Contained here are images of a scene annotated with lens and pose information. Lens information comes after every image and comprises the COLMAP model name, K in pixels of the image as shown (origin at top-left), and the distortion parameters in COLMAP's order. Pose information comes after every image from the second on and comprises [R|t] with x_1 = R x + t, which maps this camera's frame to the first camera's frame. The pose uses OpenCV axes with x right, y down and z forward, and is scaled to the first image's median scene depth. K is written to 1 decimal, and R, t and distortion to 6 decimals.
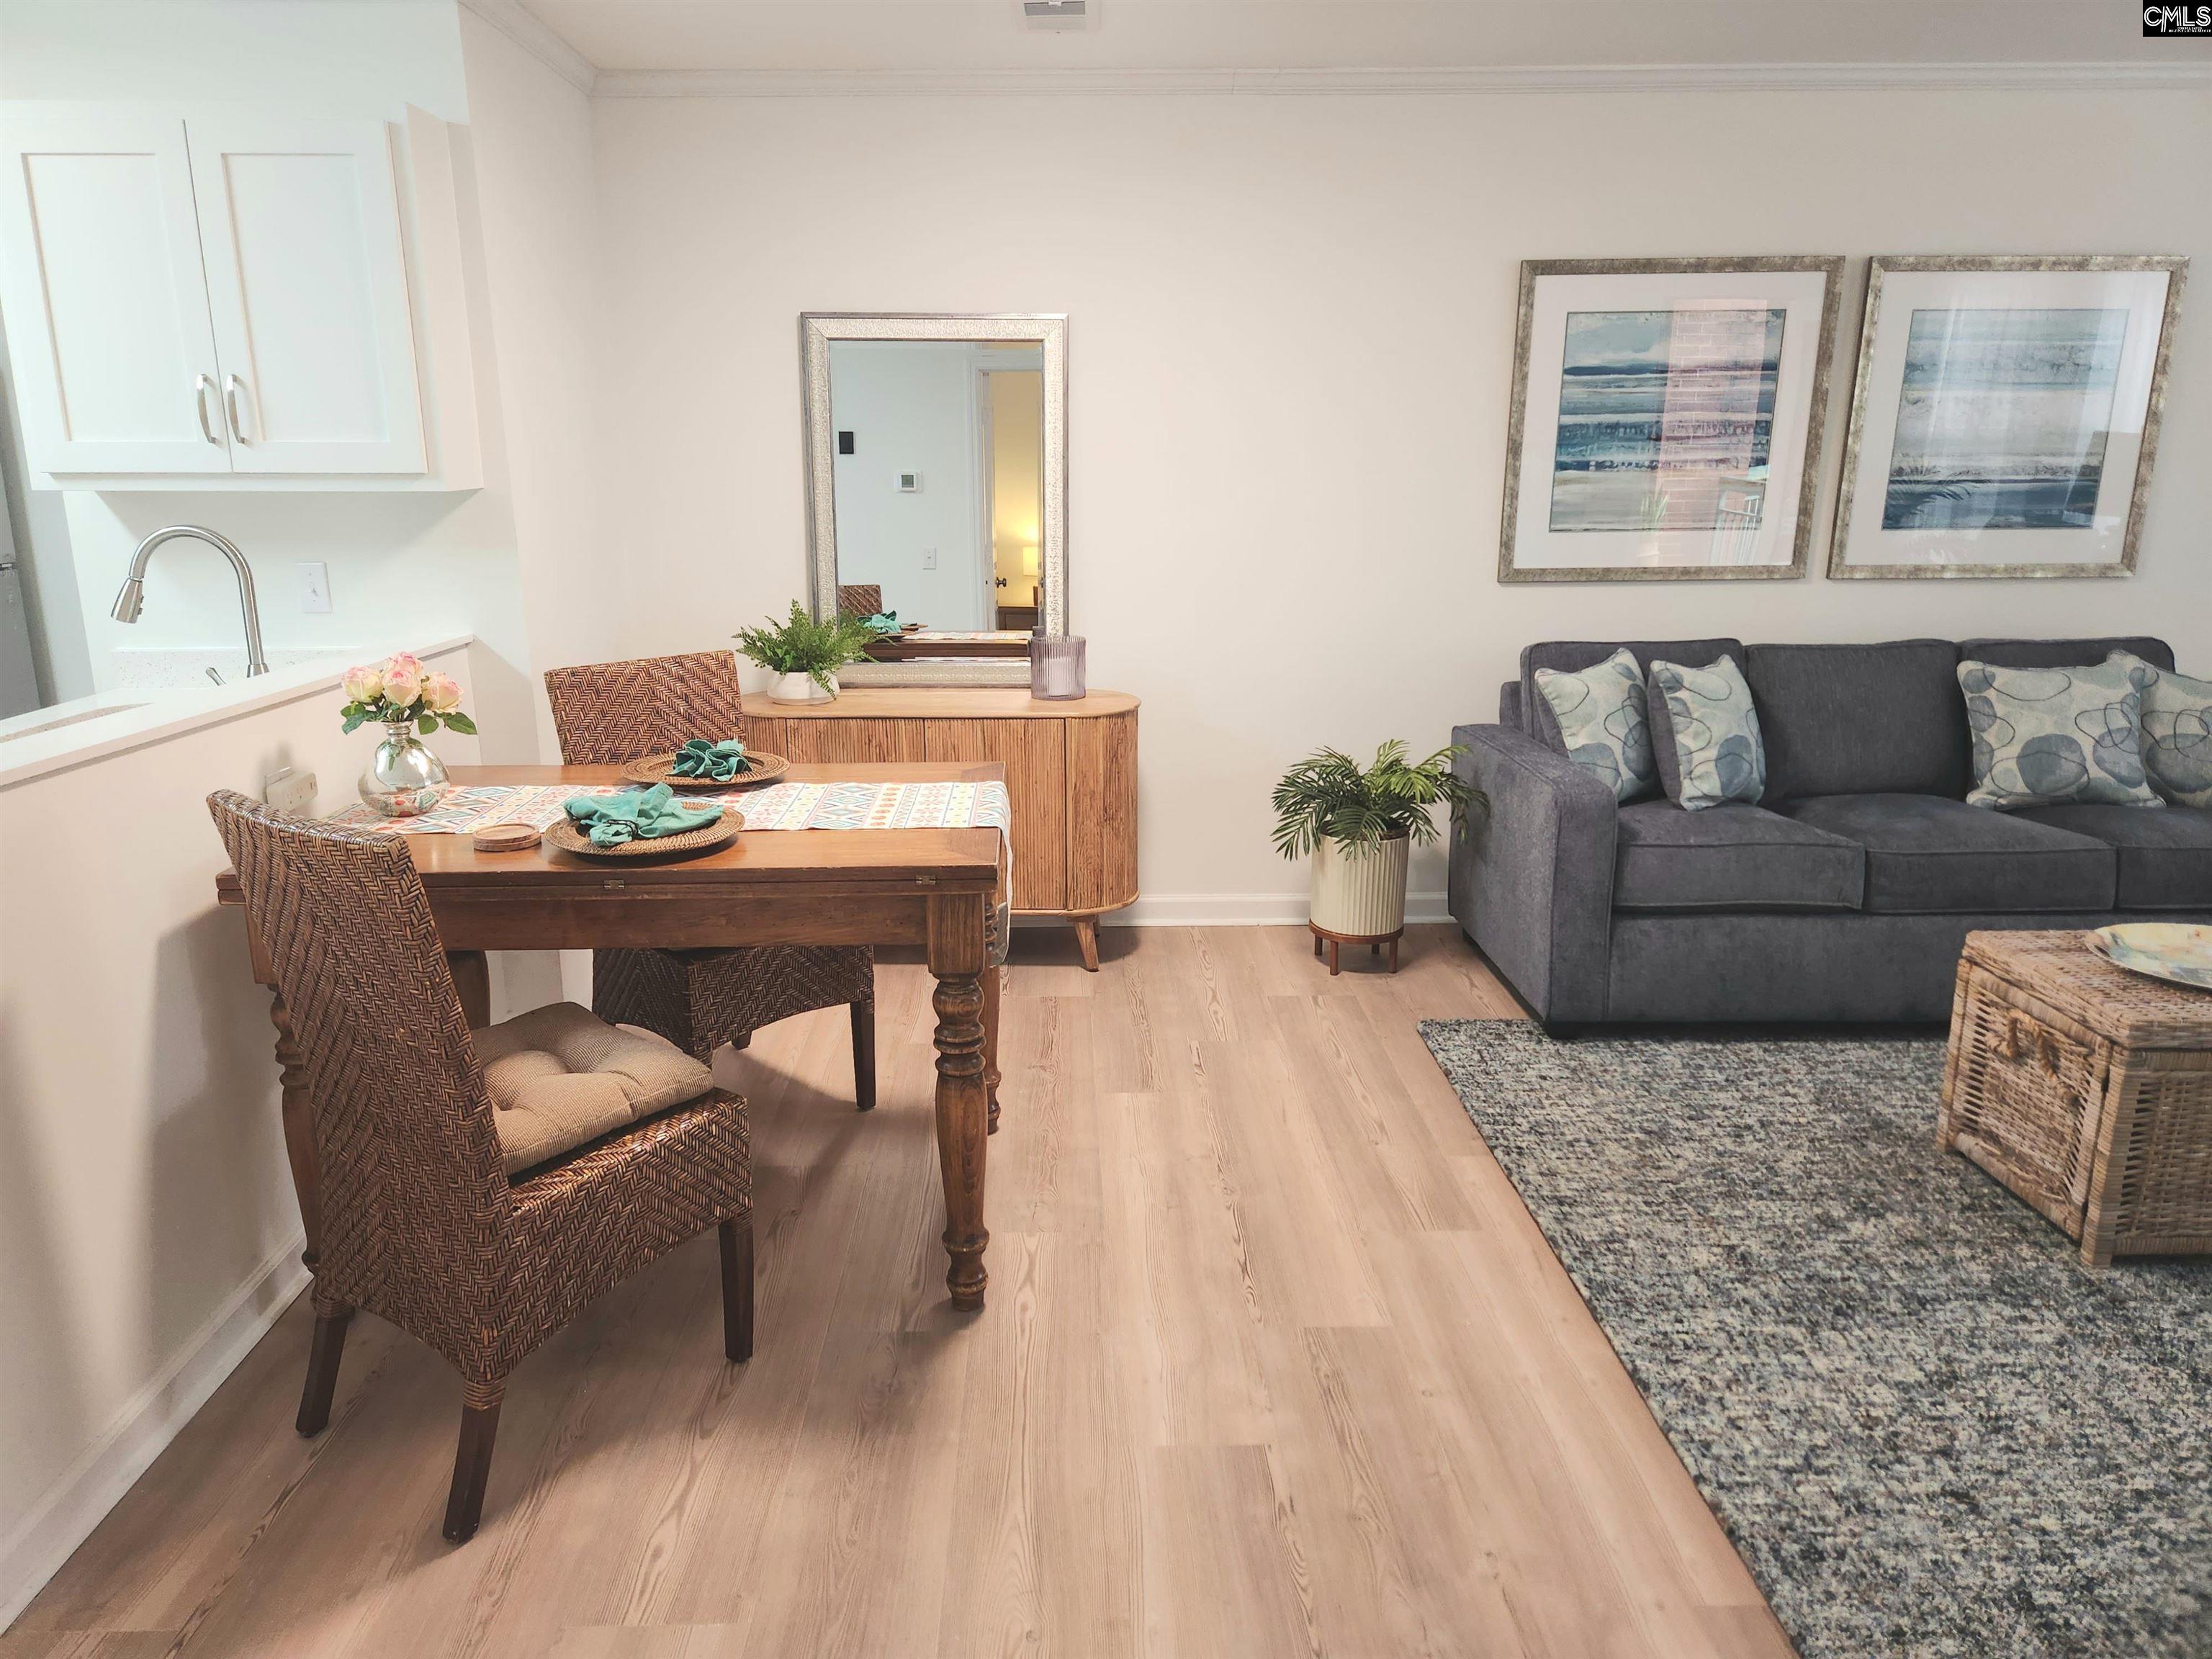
lens RADIAL K [[1477.6, 0, 1073.2], [0, 1477.6, 802.2], [0, 0, 1]] dist [0.069730, -0.051067]
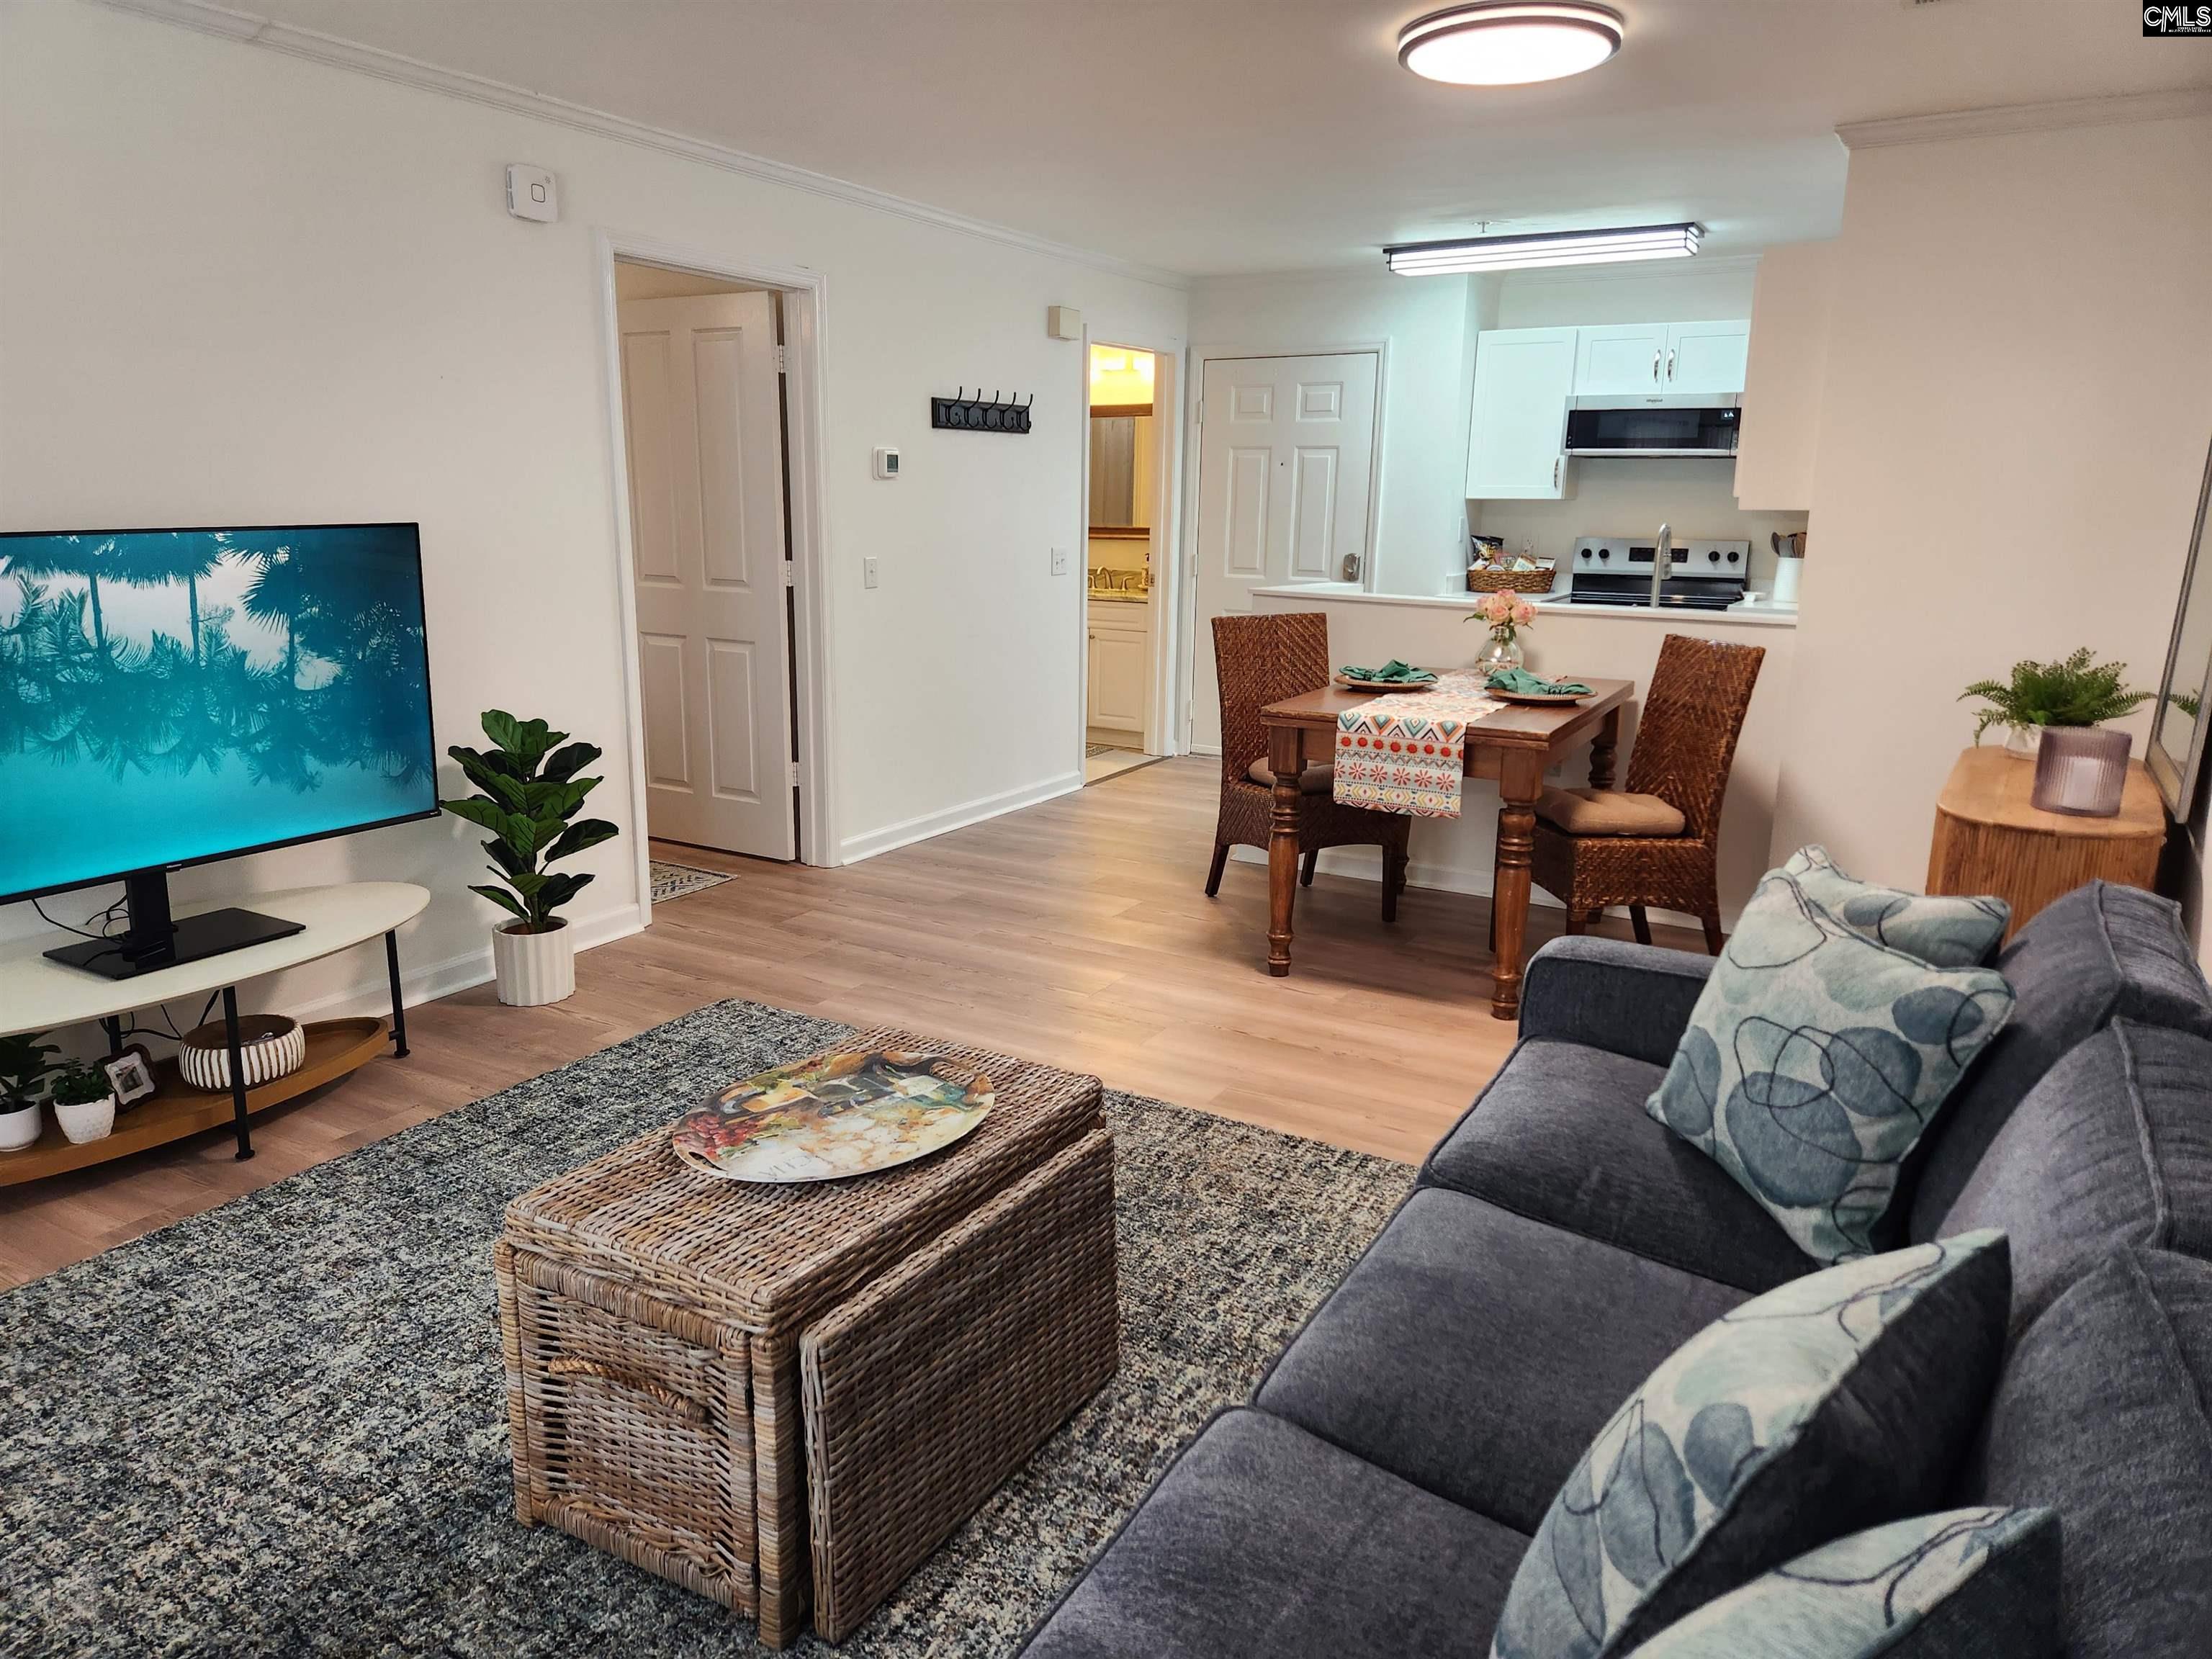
lens RADIAL K [[1477.6, 0, 1072.0], [0, 1477.6, 803.1], [0, 0, 1]] dist [0.069730, -0.051067]
pose [[-0.527485, 0.178564, -0.830587, 1.152858], [-0.208032, 0.920750, 0.330064, -0.286829], [0.823701, 0.346892, -0.448535, 1.205876]]
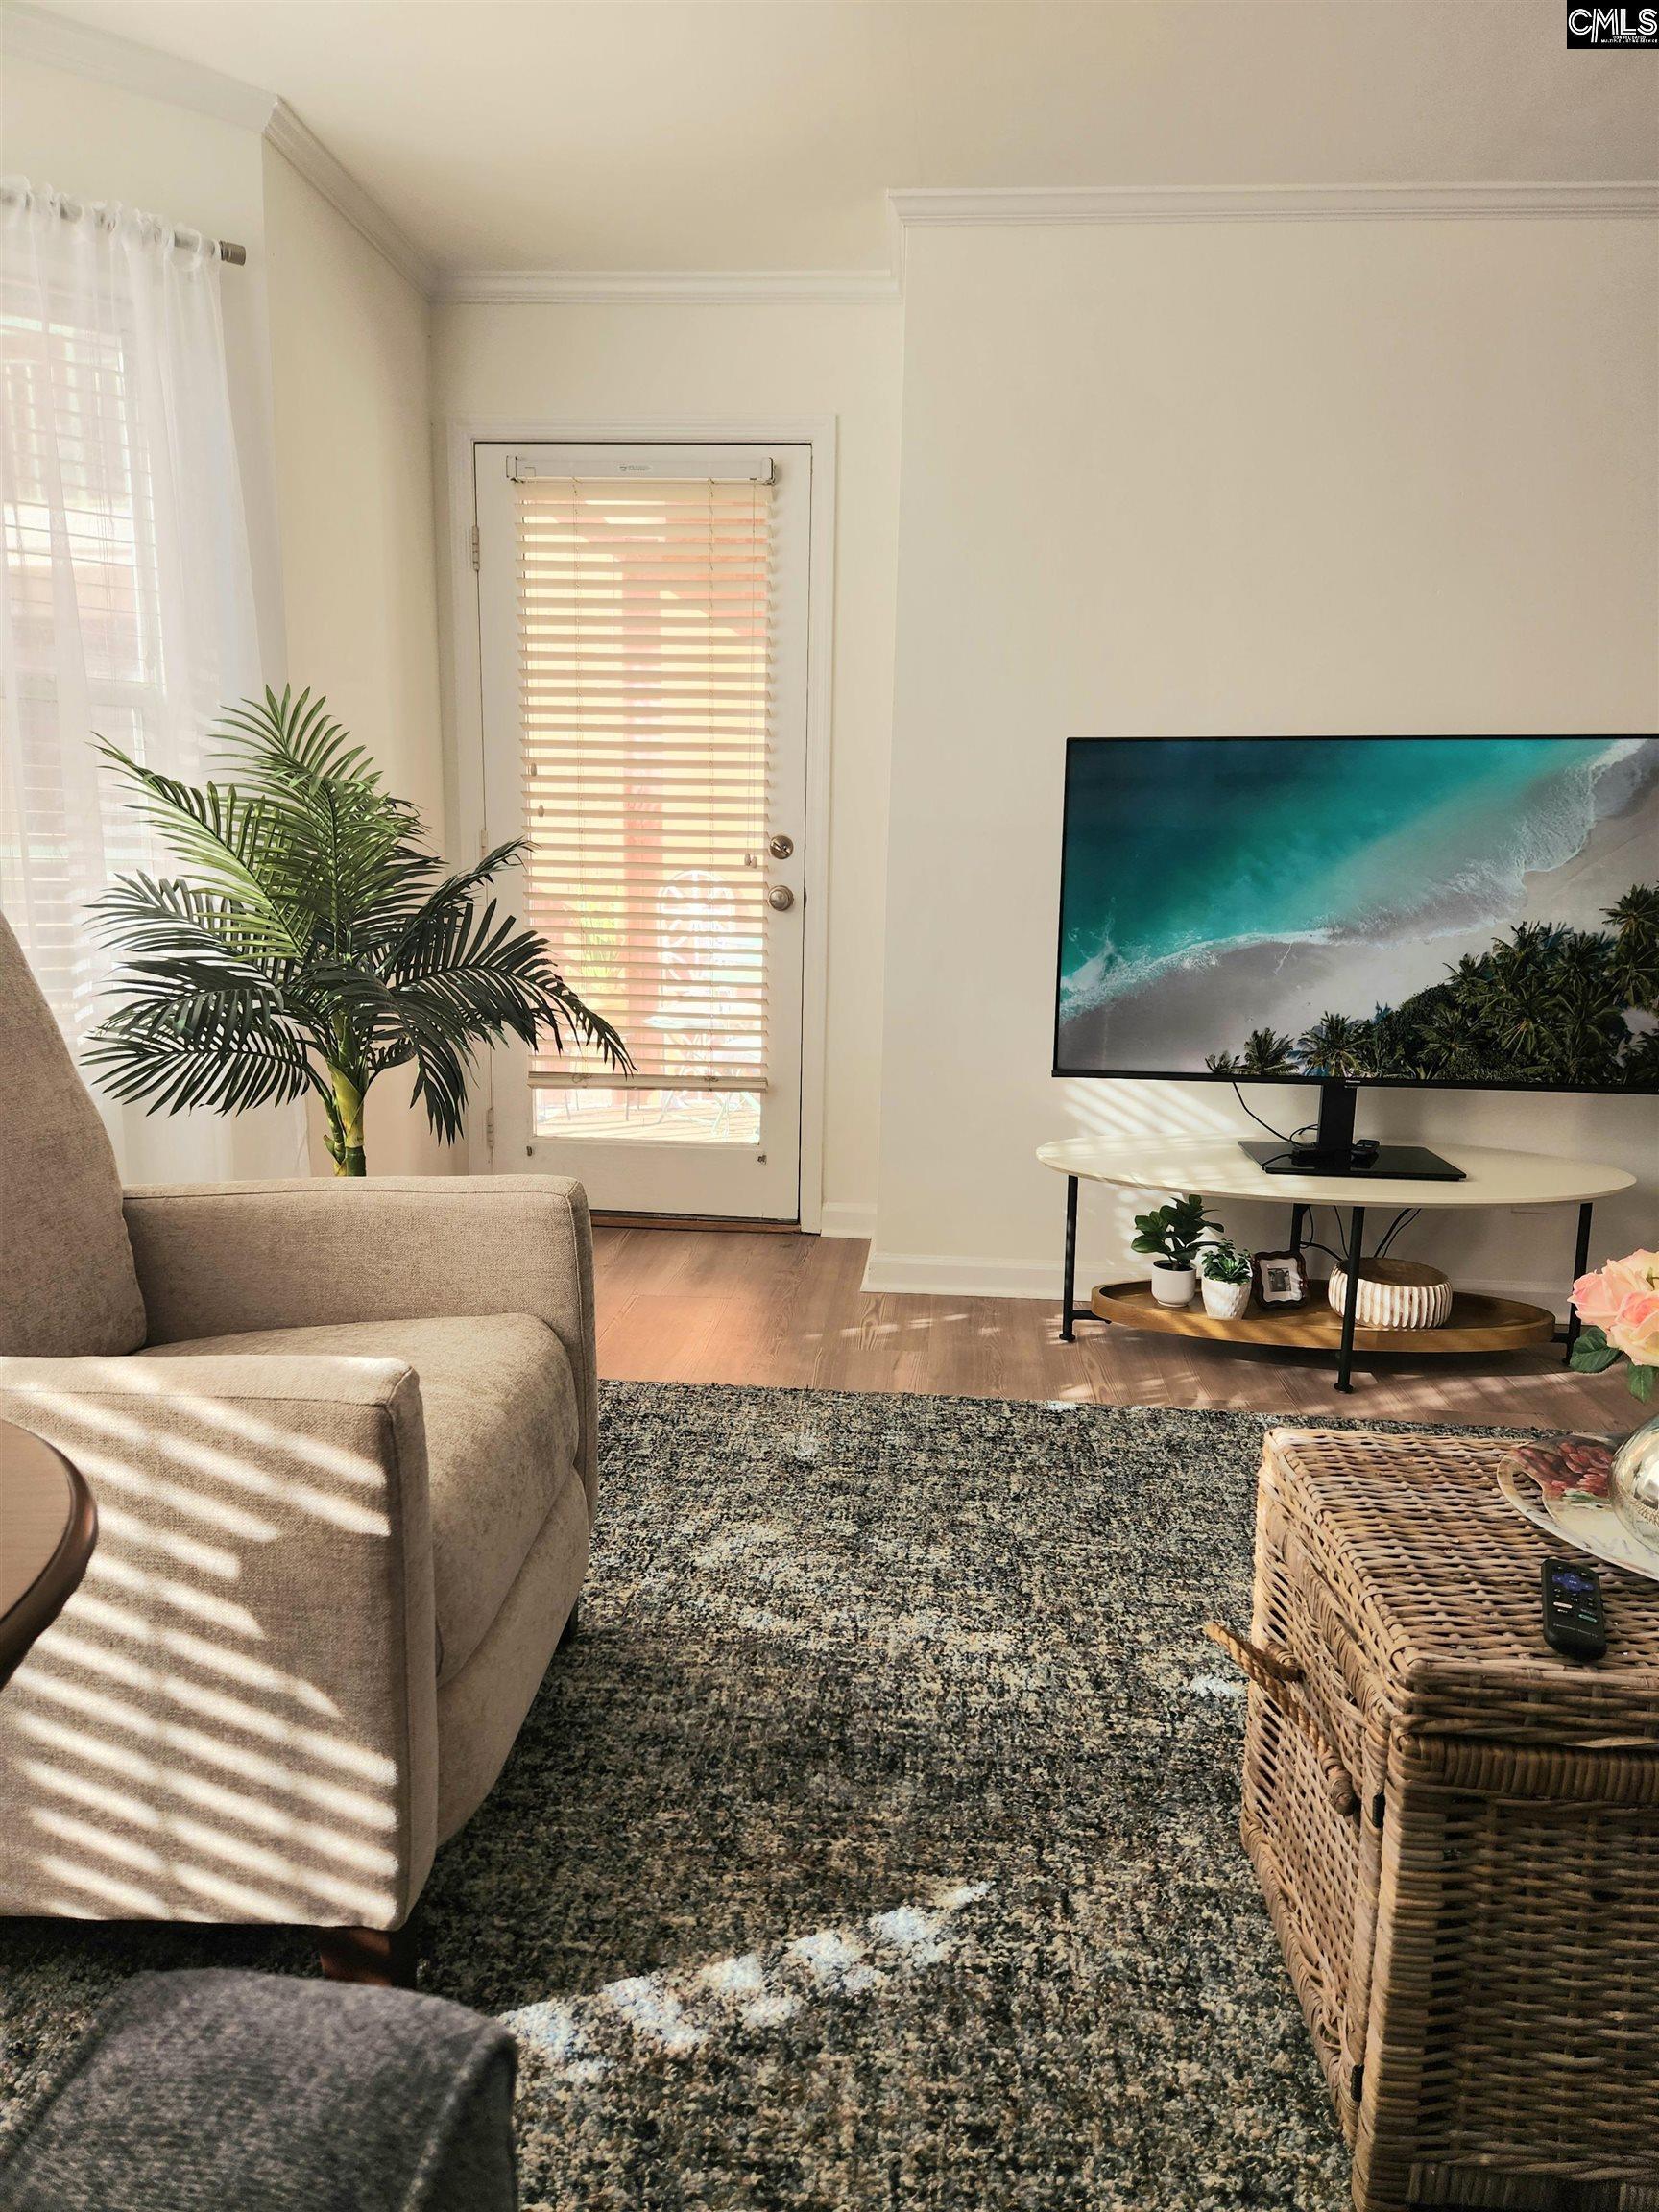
lens RADIAL K [[1477.6, 0, 839.3], [0, 1477.6, 1096.9], [0, 0, 1]] dist [0.069730, -0.051067]
pose [[-0.995843, -0.028379, 0.086549, 0.898733], [0.008339, 0.917827, 0.396894, -0.176688], [-0.090700, 0.395966, -0.913775, 1.208024]]
